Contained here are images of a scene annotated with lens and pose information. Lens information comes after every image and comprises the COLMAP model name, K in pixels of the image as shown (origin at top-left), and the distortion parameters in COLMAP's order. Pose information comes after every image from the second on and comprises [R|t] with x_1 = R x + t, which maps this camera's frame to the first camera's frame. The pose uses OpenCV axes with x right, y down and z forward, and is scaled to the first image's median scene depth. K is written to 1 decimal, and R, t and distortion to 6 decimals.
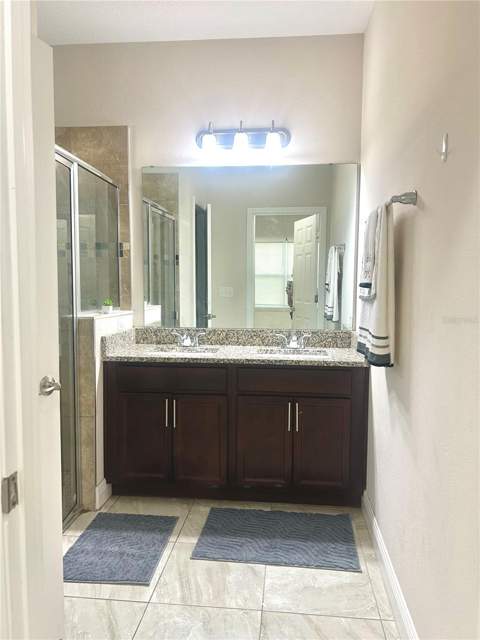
lens RADIAL K [[482.7, 0, 240.0], [0, 482.7, 320.0], [0, 0, 1]] dist [0.086702, -0.125828]
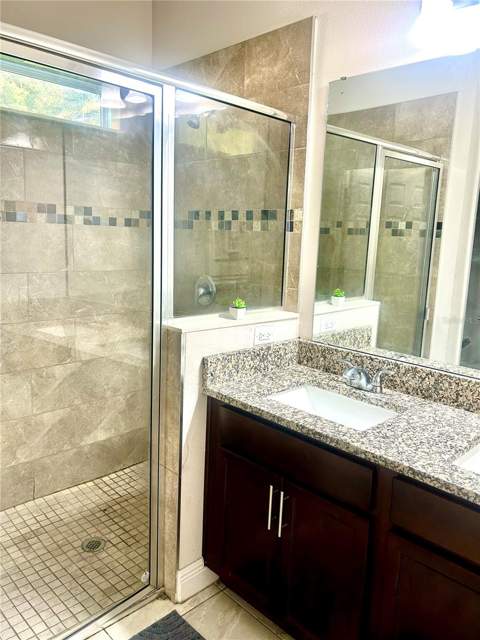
lens RADIAL K [[482.7, 0, 240.0], [0, 482.7, 320.0], [0, 0, 1]] dist [0.086702, -0.125828]
pose [[0.768174, 0.131163, -0.626661, 0.133953], [-0.078946, 0.990726, 0.110589, -0.078622], [0.635355, -0.035479, 0.771405, 0.446620]]
